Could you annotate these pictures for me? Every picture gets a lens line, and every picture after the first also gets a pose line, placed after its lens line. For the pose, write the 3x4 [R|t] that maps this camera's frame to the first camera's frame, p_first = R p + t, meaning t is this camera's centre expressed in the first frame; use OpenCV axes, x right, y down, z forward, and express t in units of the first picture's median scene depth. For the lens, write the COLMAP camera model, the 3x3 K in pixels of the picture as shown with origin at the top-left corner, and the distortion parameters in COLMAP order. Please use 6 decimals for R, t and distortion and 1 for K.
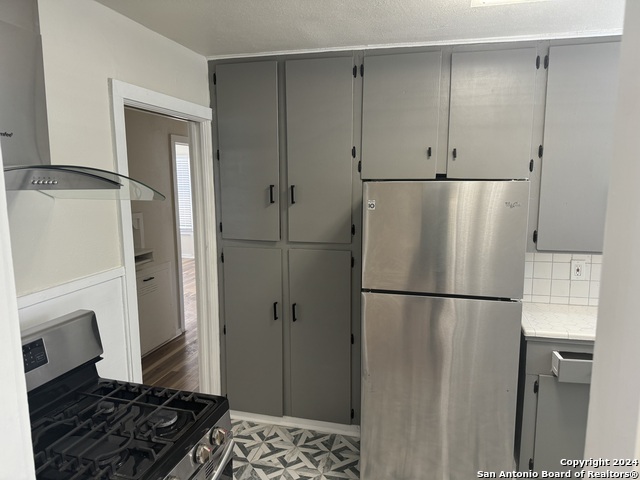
lens RADIAL K [[449.8, 0, 321.0], [0, 449.8, 244.5], [0, 0, 1]] dist [0.029043, -0.030290]
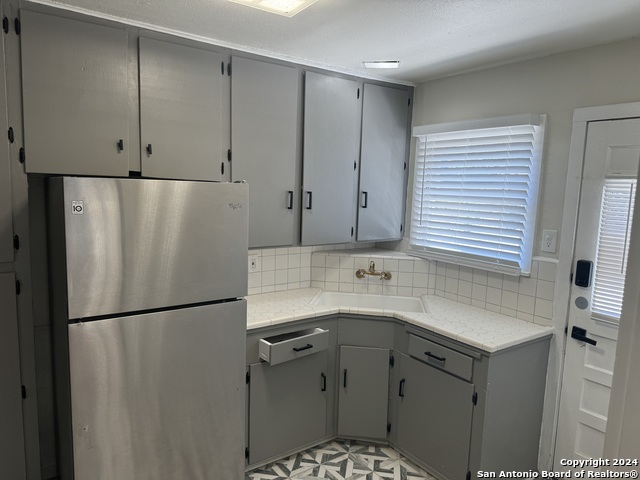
lens RADIAL K [[449.8, 0, 321.2], [0, 449.8, 238.6], [0, 0, 1]] dist [0.029043, -0.030290]
pose [[0.624274, -0.067337, 0.778298, -0.209119], [0.077763, 0.996686, 0.023859, -0.019824], [-0.777325, 0.045628, 0.627442, 0.181159]]
